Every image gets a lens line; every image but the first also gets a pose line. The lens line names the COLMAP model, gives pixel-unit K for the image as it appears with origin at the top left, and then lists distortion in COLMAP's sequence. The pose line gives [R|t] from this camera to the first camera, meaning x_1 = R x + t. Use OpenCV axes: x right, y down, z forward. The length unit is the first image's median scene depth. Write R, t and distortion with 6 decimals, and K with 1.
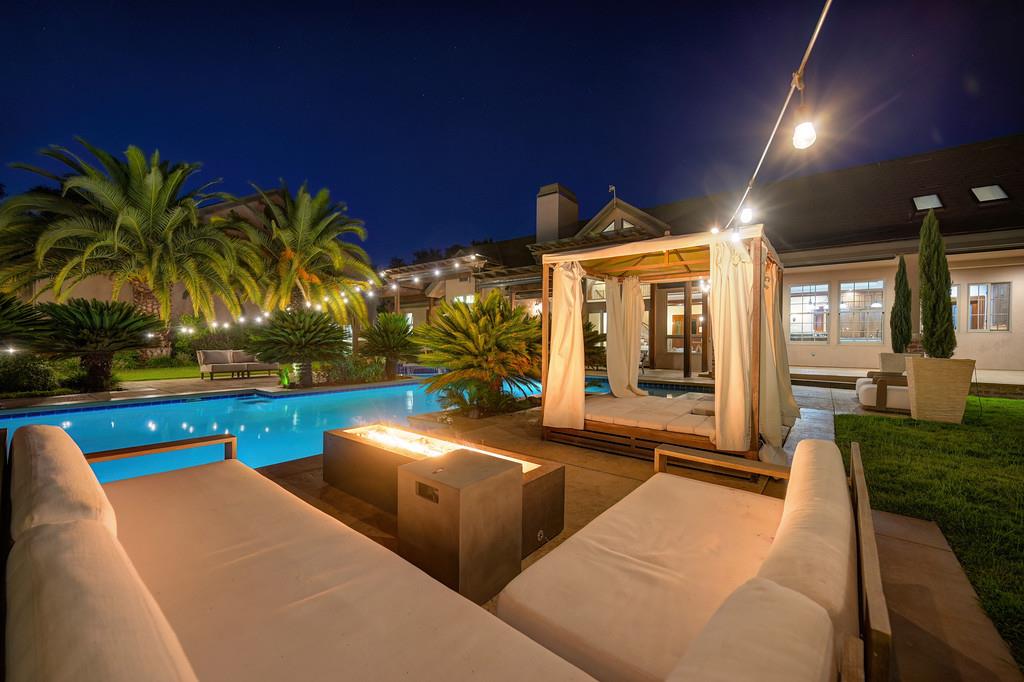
lens RADIAL K [[403.0, 0, 513.4], [0, 403.0, 345.6], [0, 0, 1]] dist [-0.001338, 0.000154]
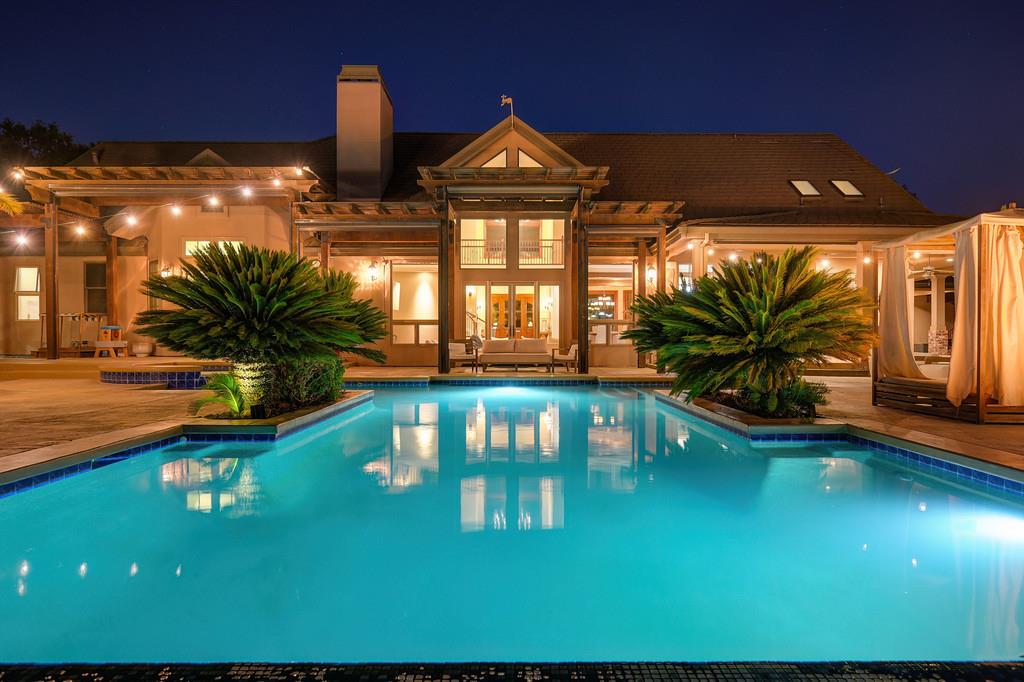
lens RADIAL K [[659.2, 0, 514.5], [0, 659.2, 343.0], [0, 0, 1]] dist [-0.003530, 0.000703]
pose [[0.795601, -0.007430, 0.605776, -0.411688], [0.008146, 0.999966, 0.001566, 0.011439], [-0.605767, 0.003689, 0.795634, 0.122406]]
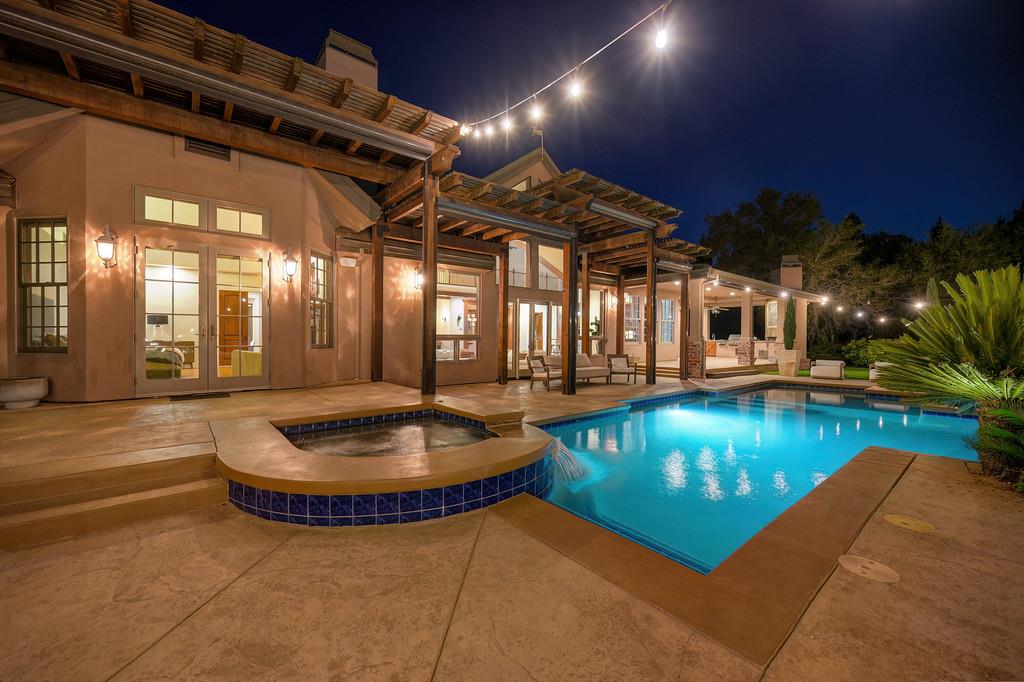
lens RADIAL K [[403.0, 0, 515.8], [0, 403.0, 342.1], [0, 0, 1]] dist [-0.001338, 0.000154]
pose [[0.231611, -0.010733, 0.972749, -0.469357], [0.009067, 0.999920, 0.008874, -0.020632], [-0.972766, 0.006764, 0.231690, 0.872385]]
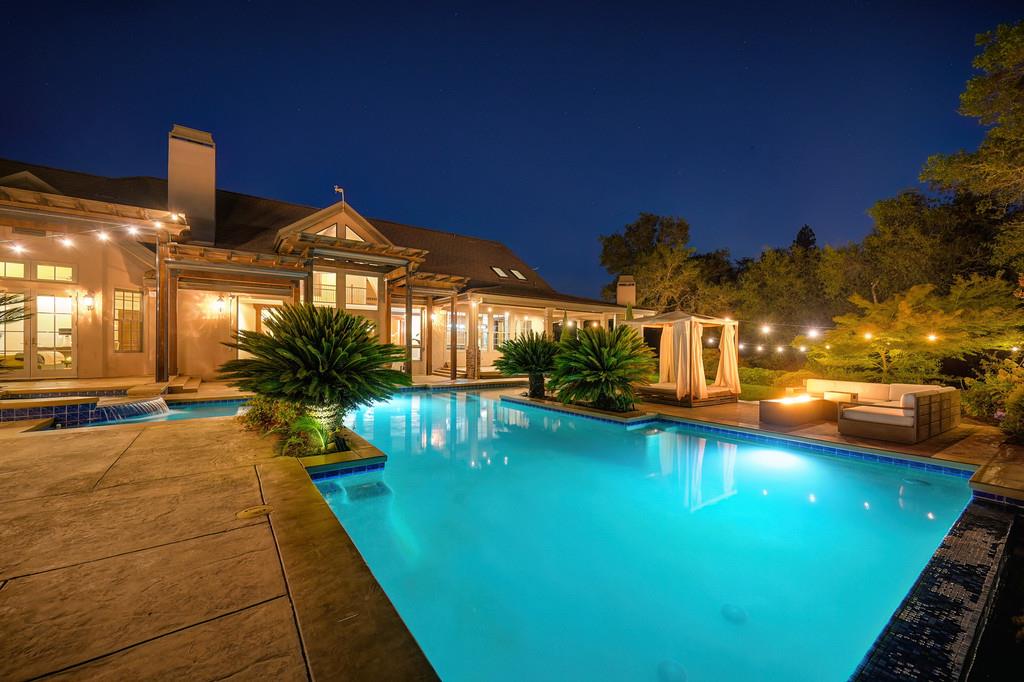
lens RADIAL K [[403.0, 0, 515.5], [0, 403.0, 347.3], [0, 0, 1]] dist [-0.001338, 0.000154]
pose [[0.296191, -0.003234, 0.955123, -0.540367], [0.003338, 0.999992, 0.002351, -0.020043], [-0.955123, 0.002492, 0.296199, 0.321912]]
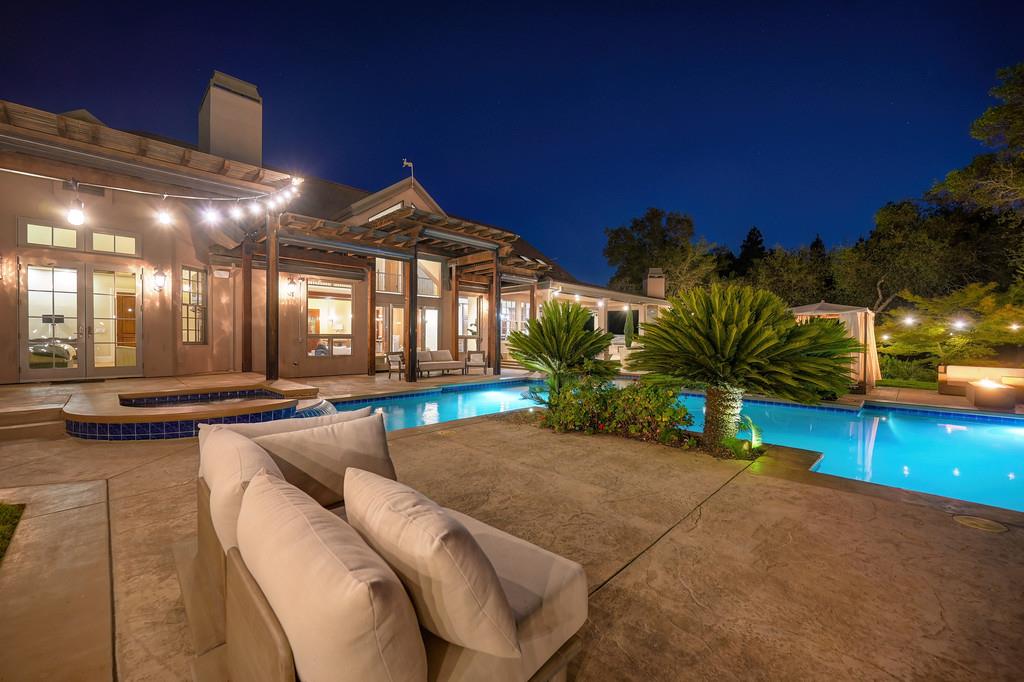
lens RADIAL K [[403.0, 0, 516.7], [0, 403.0, 343.8], [0, 0, 1]] dist [-0.001338, 0.000154]
pose [[0.129385, -0.017098, 0.991447, -0.582196], [0.005047, 0.999850, 0.016584, -0.019938], [-0.991582, 0.002858, 0.129452, 0.660251]]
